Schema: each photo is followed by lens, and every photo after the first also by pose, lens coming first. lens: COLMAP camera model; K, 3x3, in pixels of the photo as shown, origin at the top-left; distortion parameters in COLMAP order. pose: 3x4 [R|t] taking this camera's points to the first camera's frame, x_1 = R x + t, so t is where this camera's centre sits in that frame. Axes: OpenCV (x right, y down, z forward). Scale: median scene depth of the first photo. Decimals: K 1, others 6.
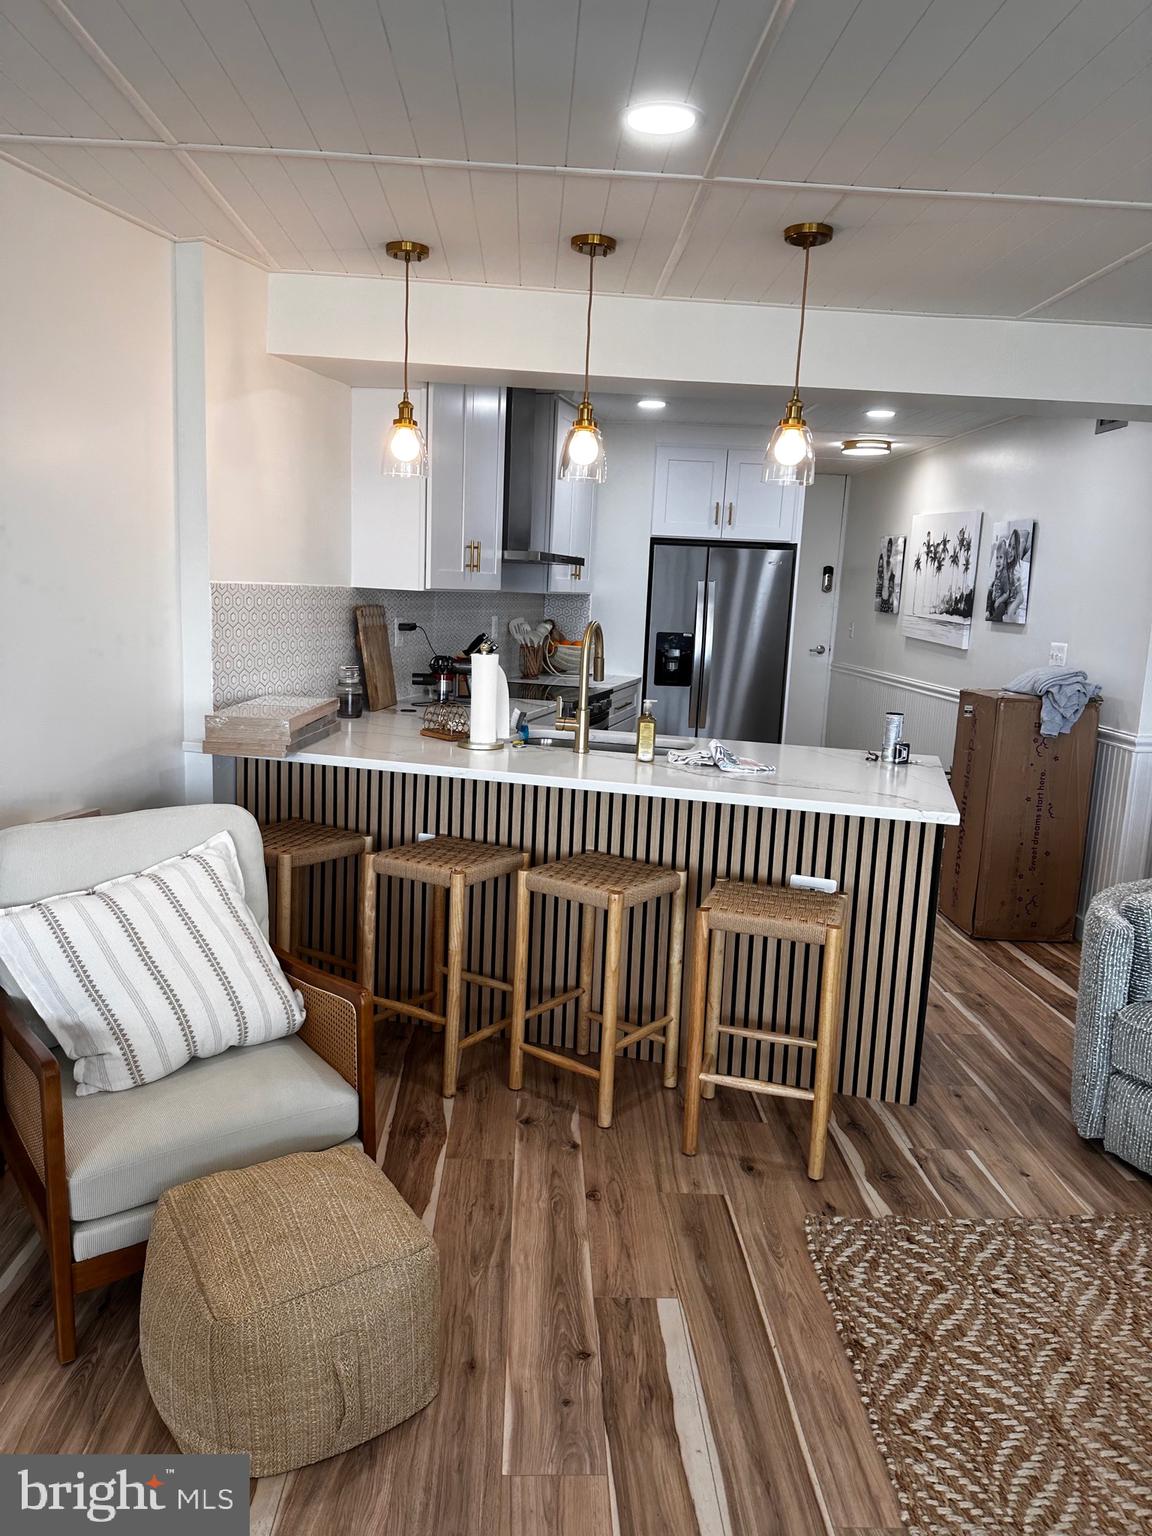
lens RADIAL K [[1098.6, 0, 576.0], [0, 1098.6, 768.0], [0, 0, 1]] dist [0.099473, -0.002887]
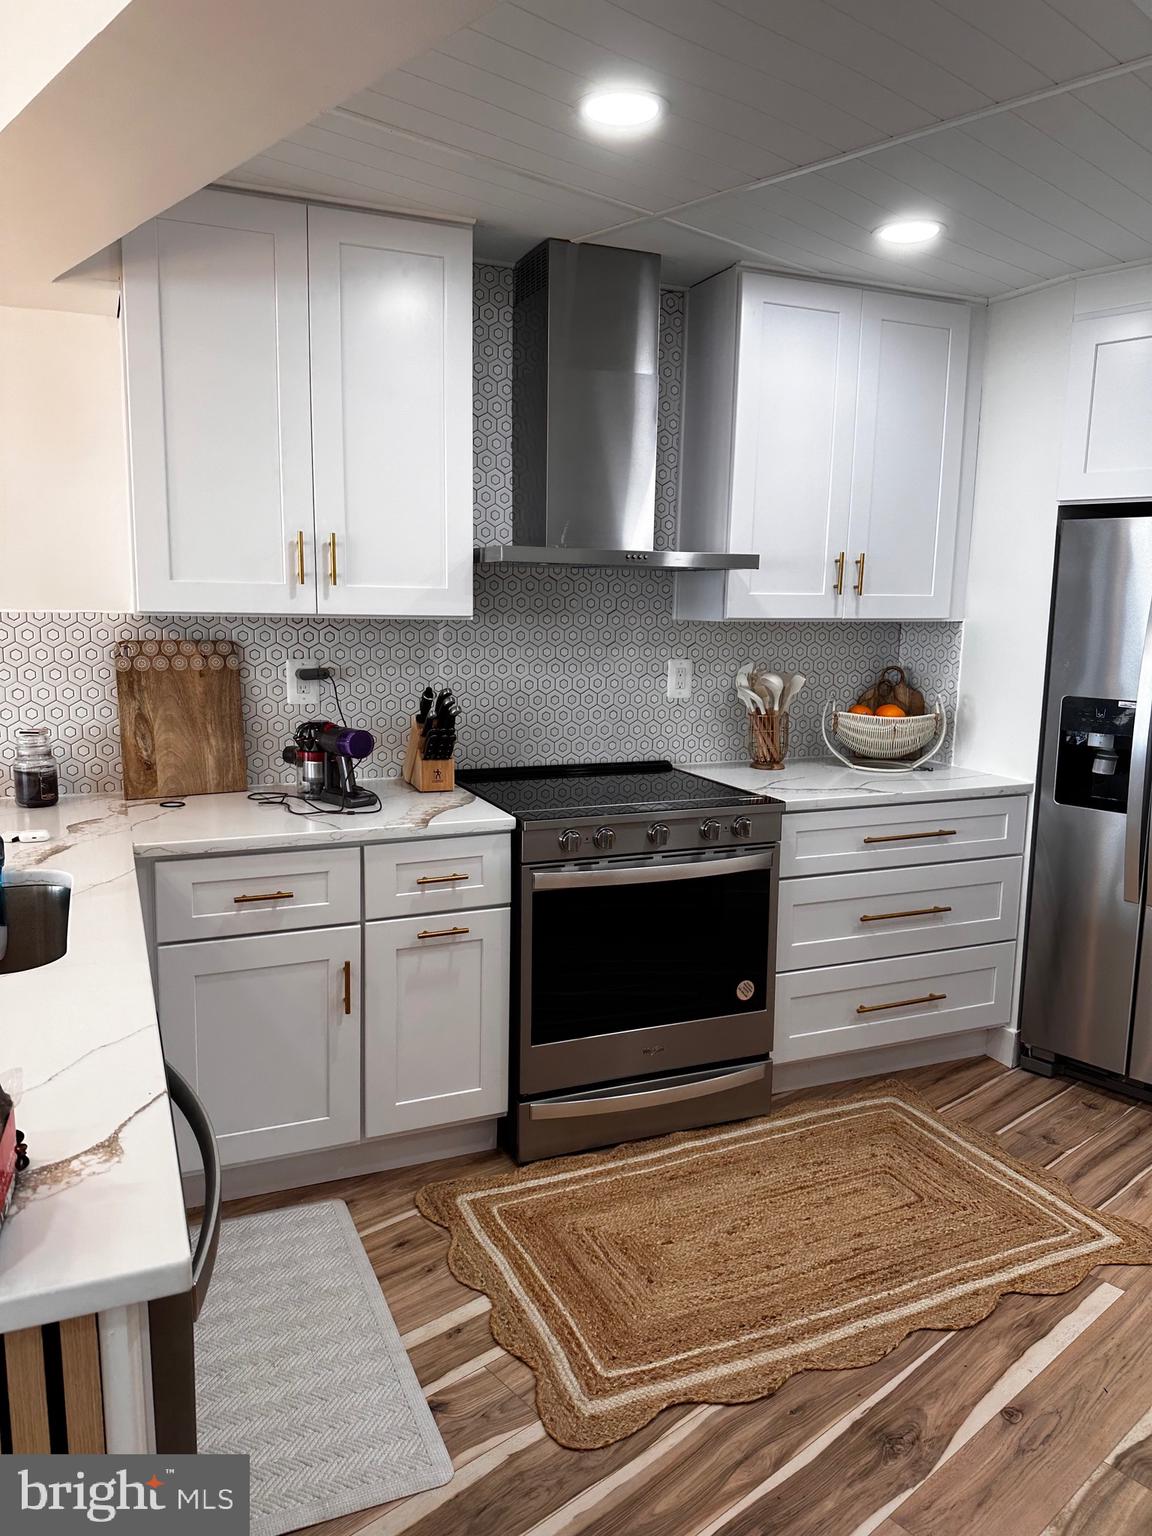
lens RADIAL K [[1098.6, 0, 576.0], [0, 1098.6, 768.0], [0, 0, 1]] dist [0.099473, -0.002887]
pose [[0.637176, 0.062802, -0.768156, 0.368578], [-0.112849, 0.993535, -0.012379, -0.069005], [0.762412, 0.094574, 0.640144, 0.589983]]
